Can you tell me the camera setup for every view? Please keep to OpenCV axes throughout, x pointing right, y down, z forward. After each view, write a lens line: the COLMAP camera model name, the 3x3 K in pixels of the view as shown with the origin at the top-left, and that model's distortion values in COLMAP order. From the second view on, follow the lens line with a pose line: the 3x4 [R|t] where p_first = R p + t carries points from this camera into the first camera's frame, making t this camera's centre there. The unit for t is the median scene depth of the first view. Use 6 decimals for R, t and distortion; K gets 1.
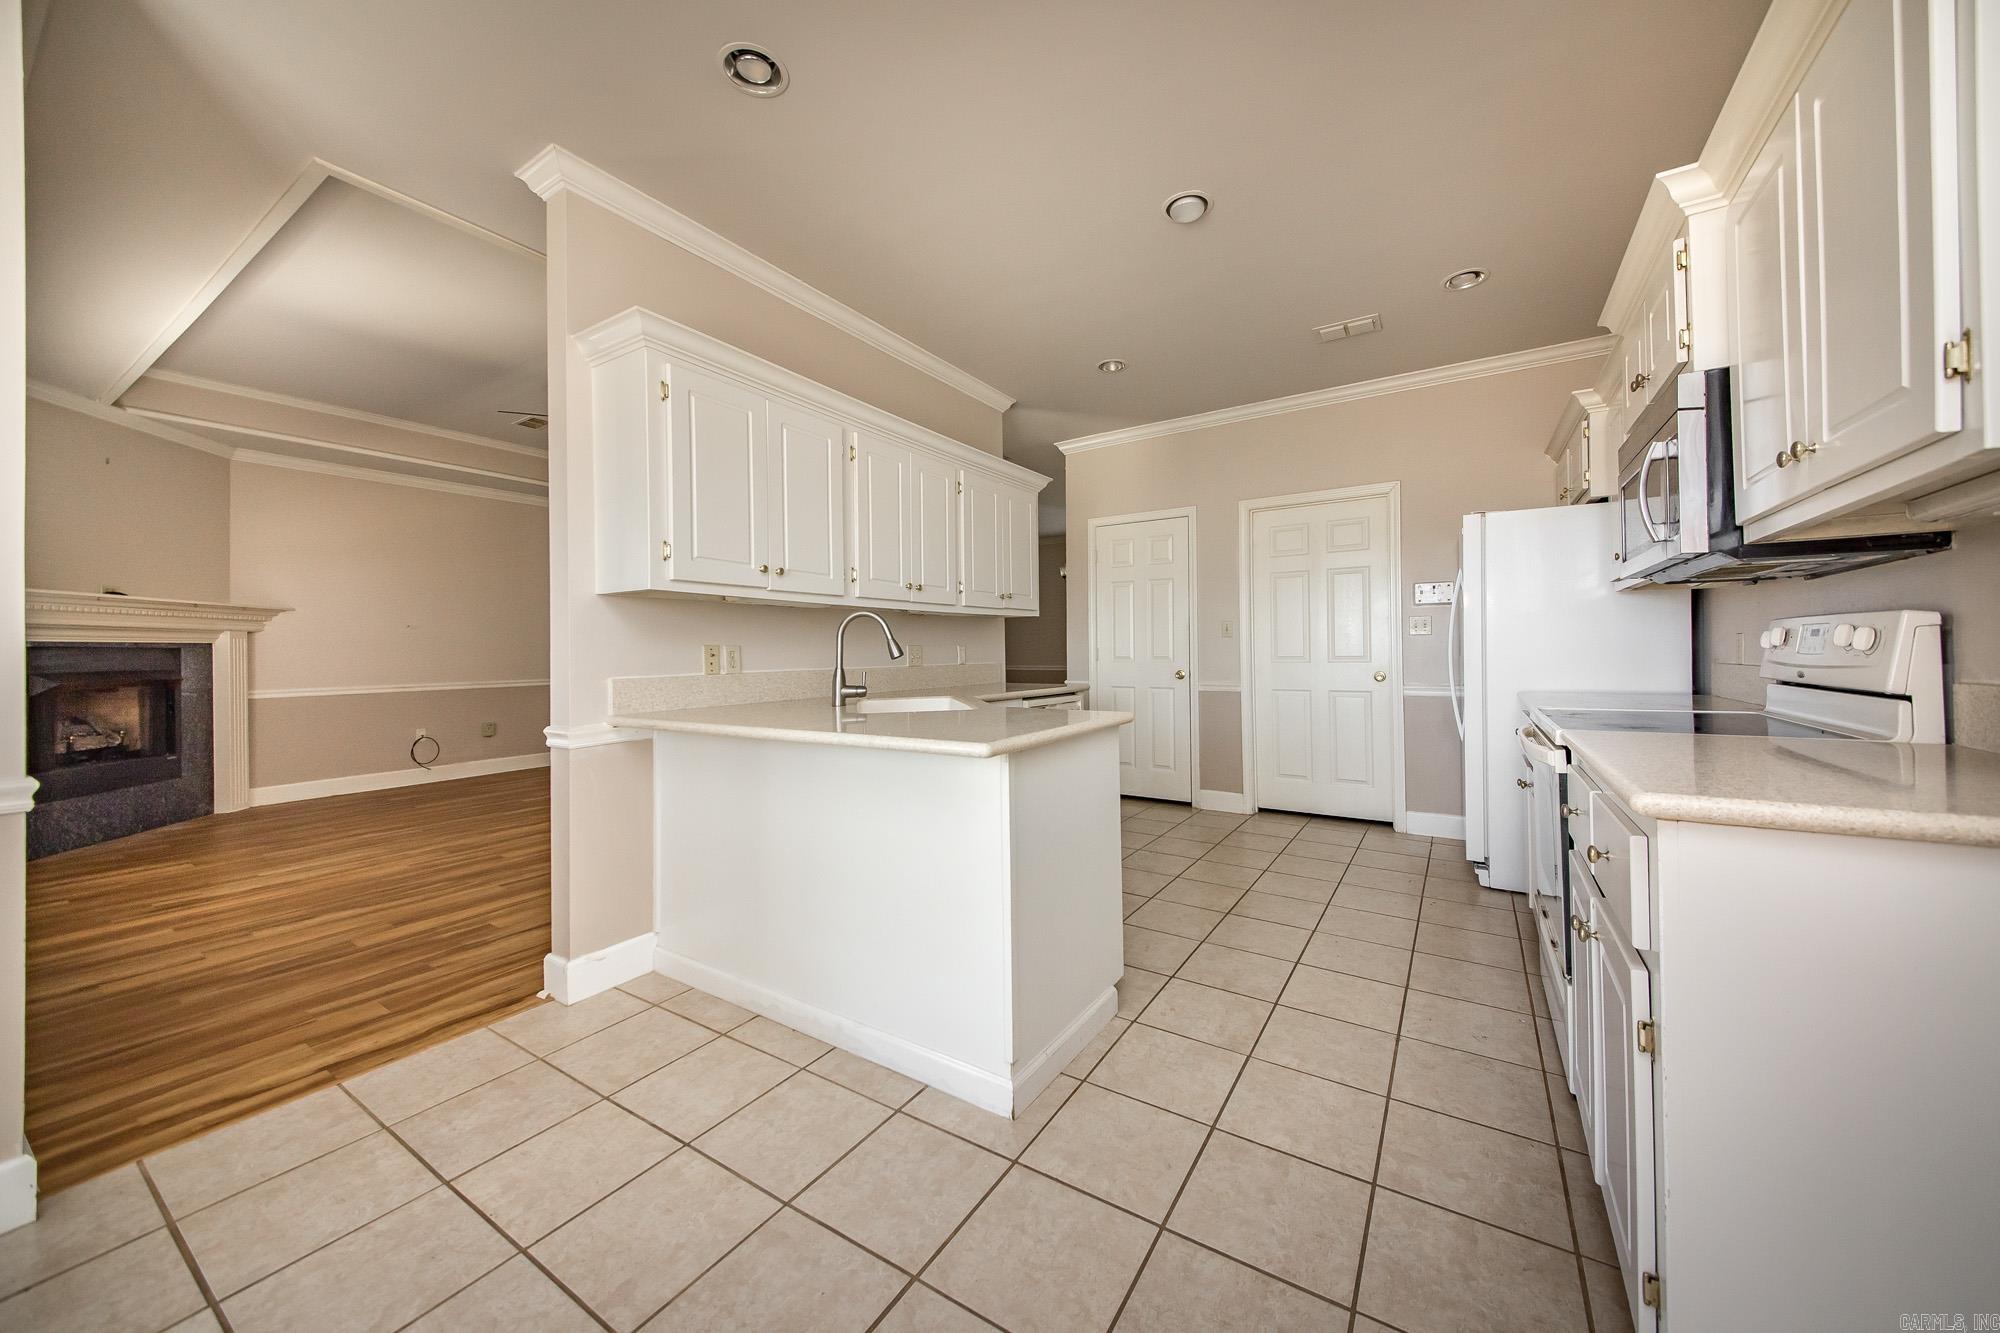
lens RADIAL K [[720.4, 0, 1008.1], [0, 720.4, 647.5], [0, 0, 1]] dist [-0.007895, 0.003660]
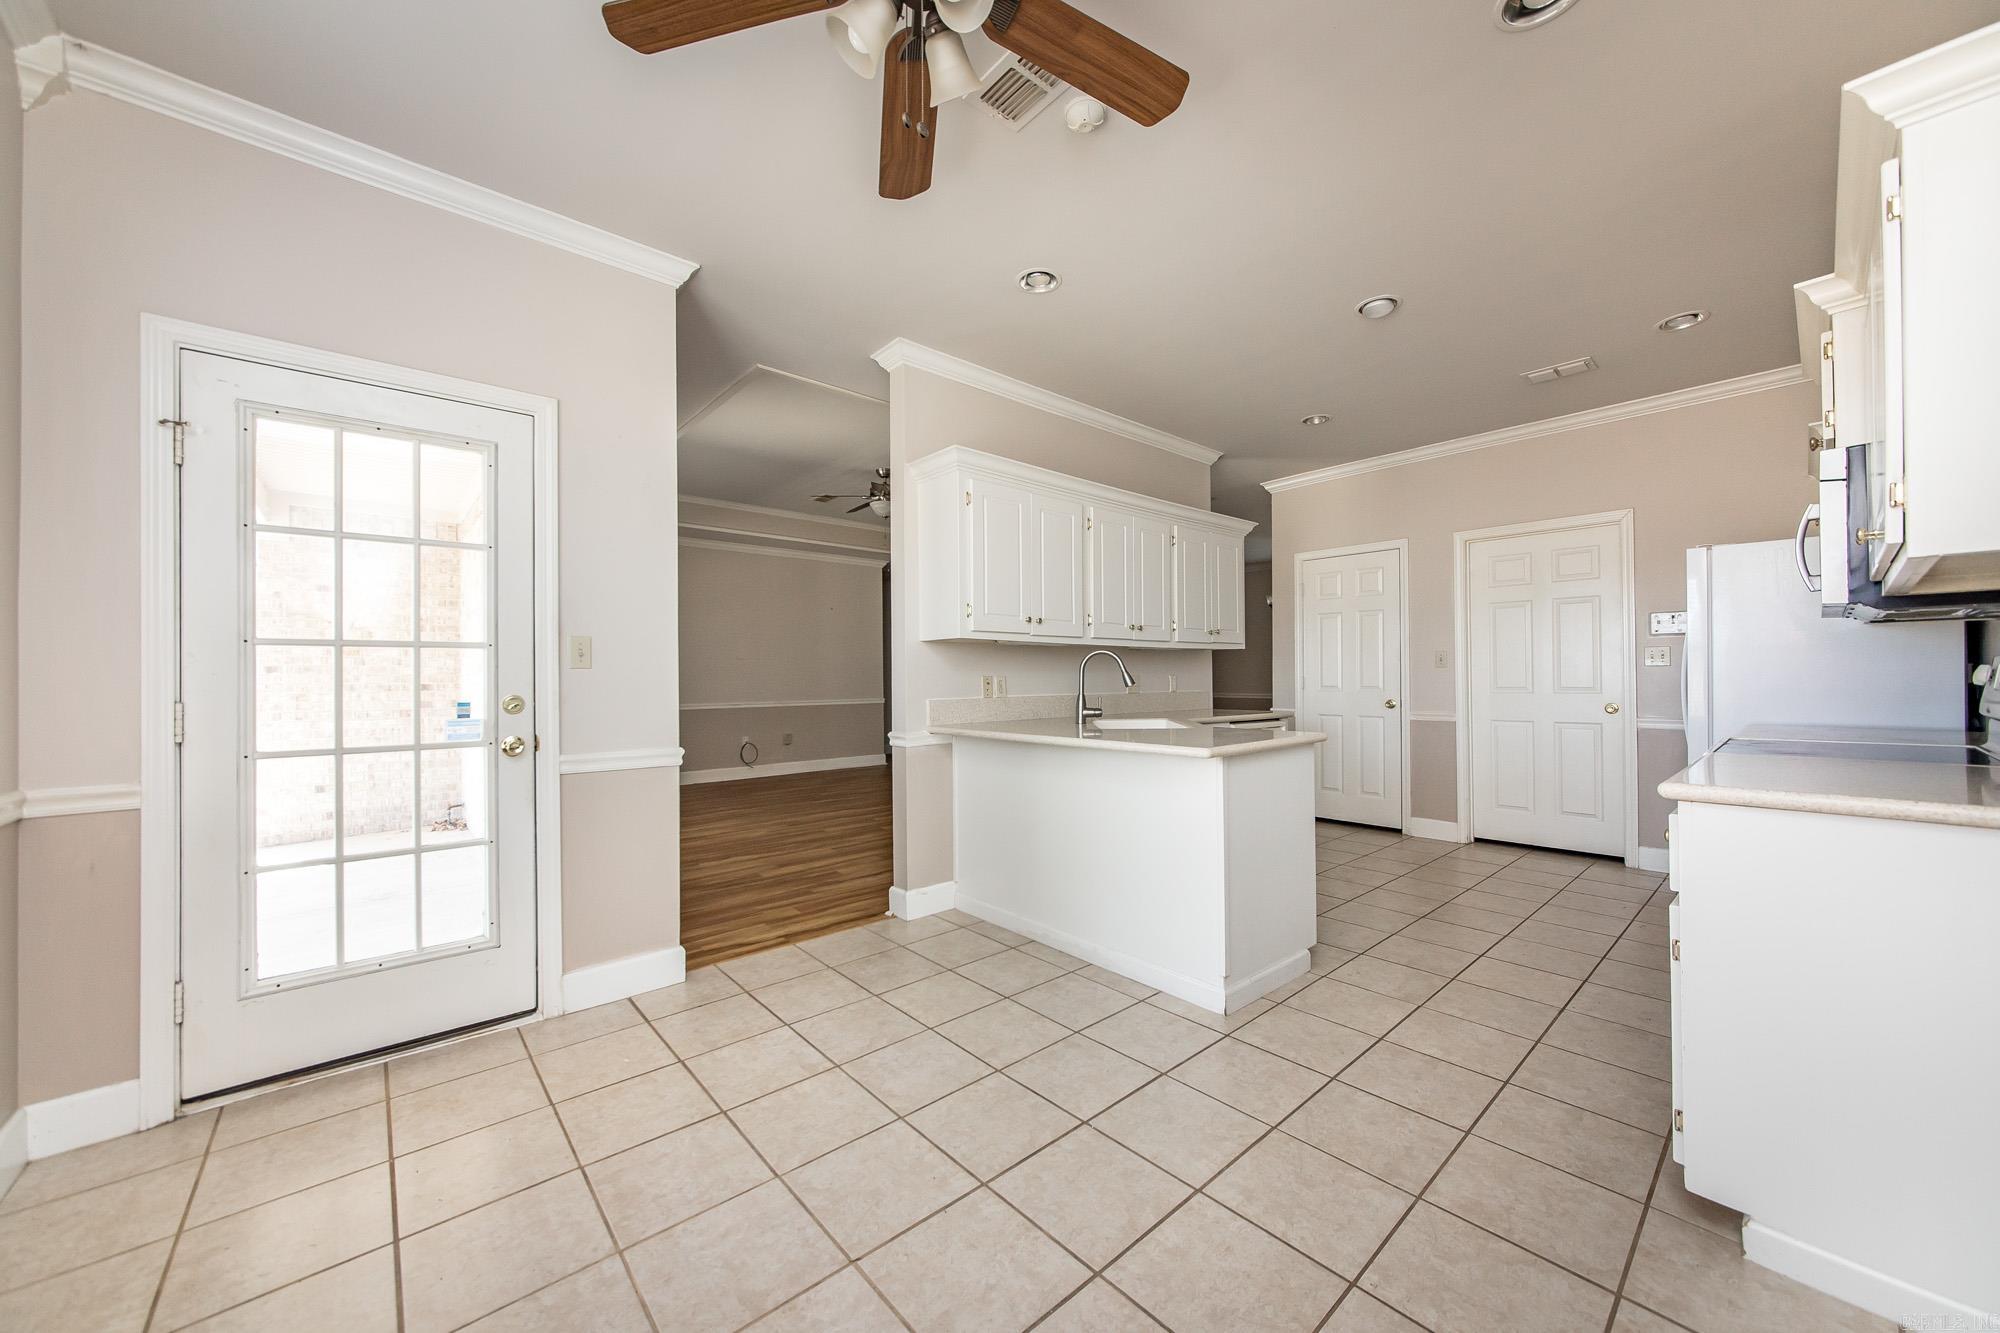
lens RADIAL K [[720.4, 0, 1002.3], [0, 720.4, 671.5], [0, 0, 1]] dist [-0.007895, 0.003660]
pose [[0.960785, 0.002265, -0.277286, -0.016503], [-0.003144, 0.999991, -0.002726, -0.008998], [0.277277, 0.003491, 0.960784, -0.335525]]
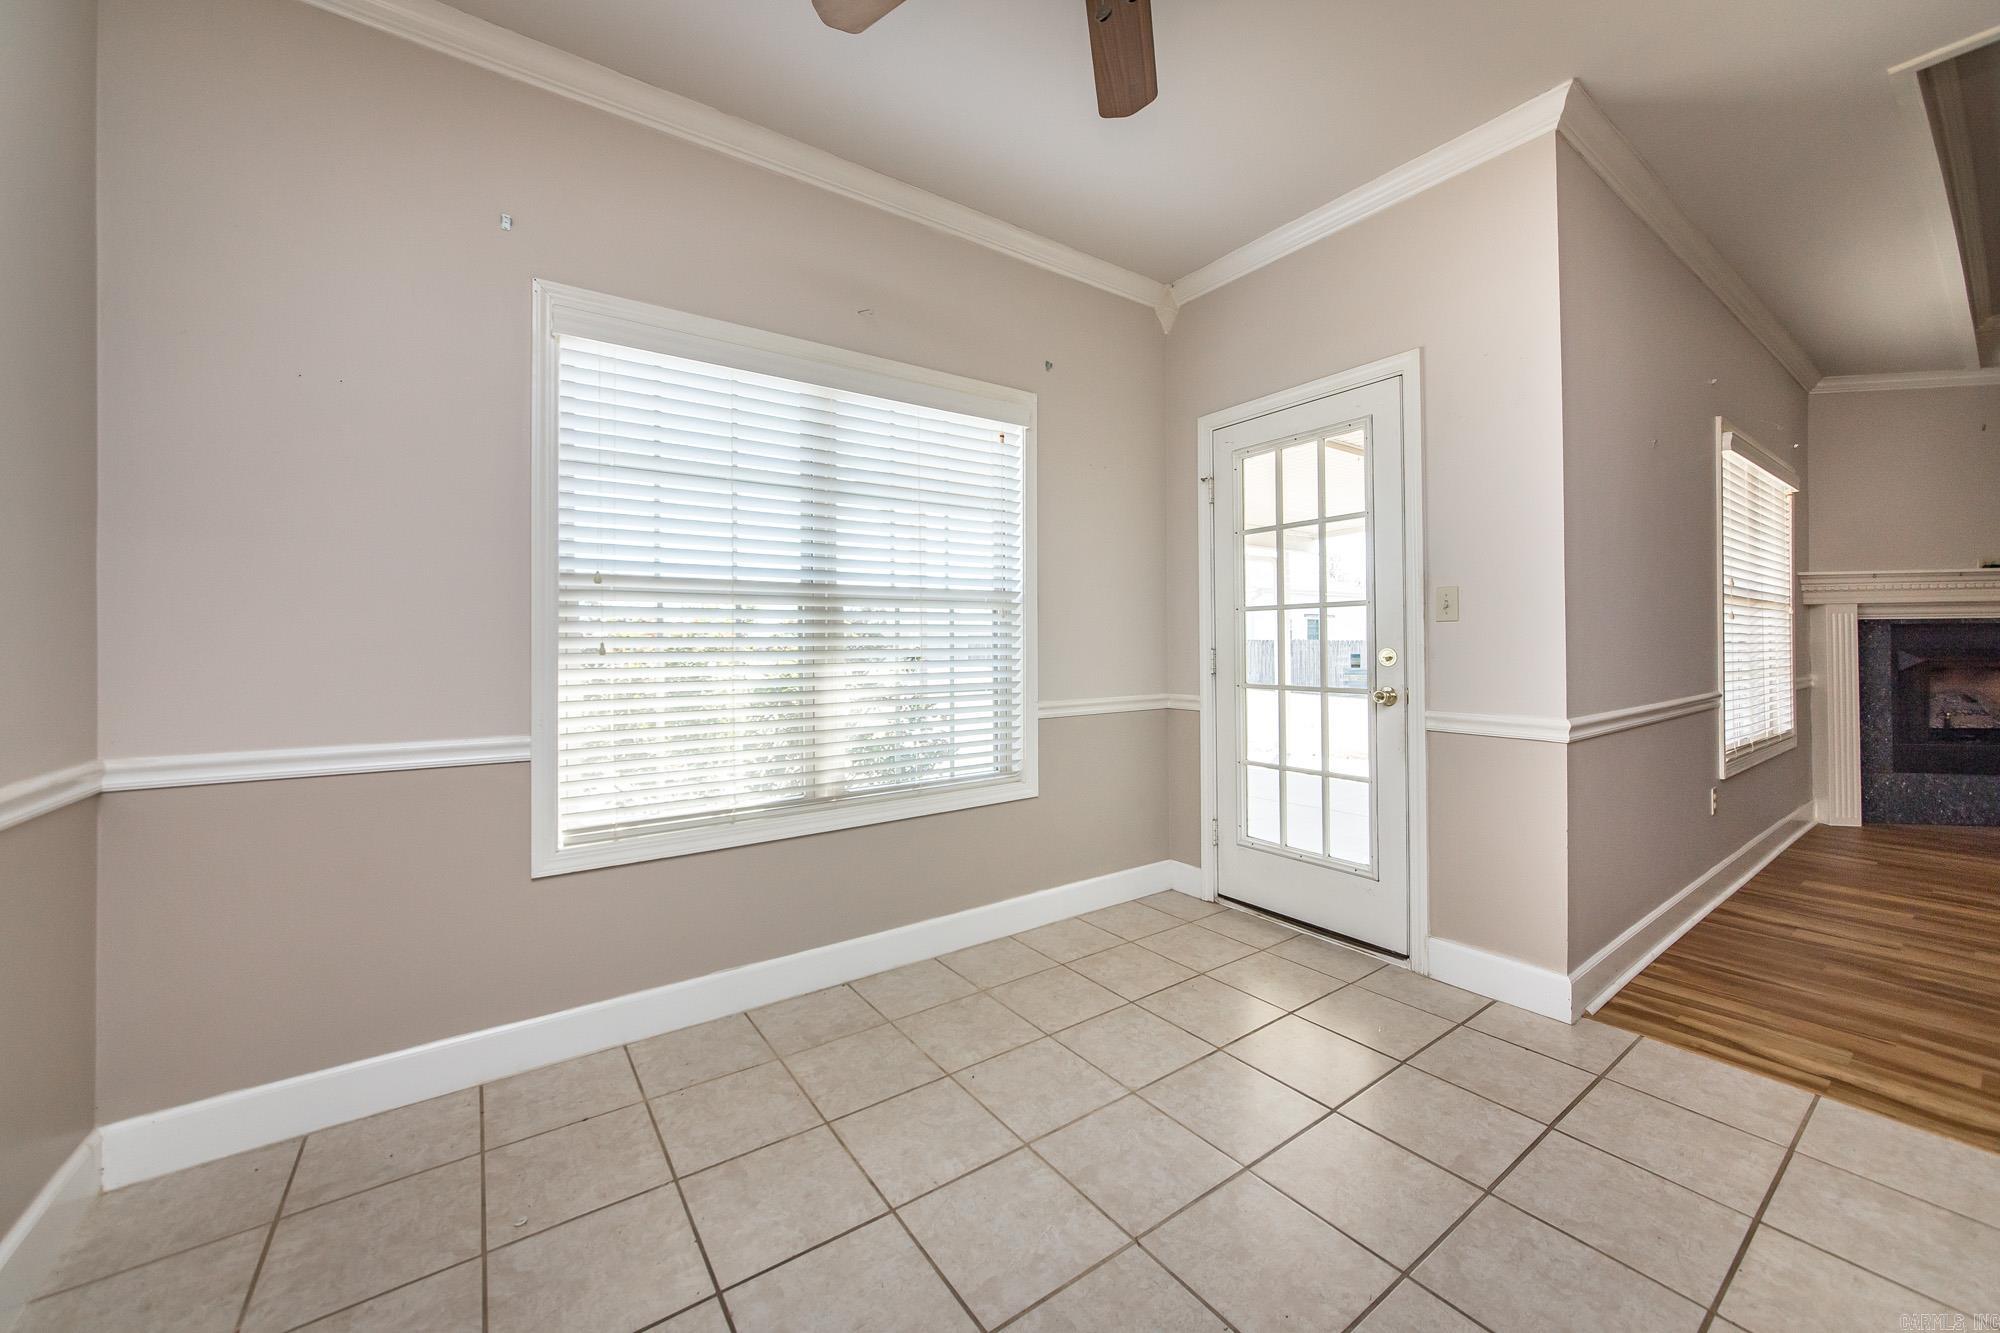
lens RADIAL K [[764.8, 0, 1018.8], [0, 764.8, 638.7], [0, 0, 1]] dist [-0.001093, 0.000620]
pose [[-0.367782, 0.008628, -0.929872, 0.276254], [0.013885, 0.999896, 0.003785, -0.002815], [0.929808, -0.011519, -0.367864, 0.304767]]
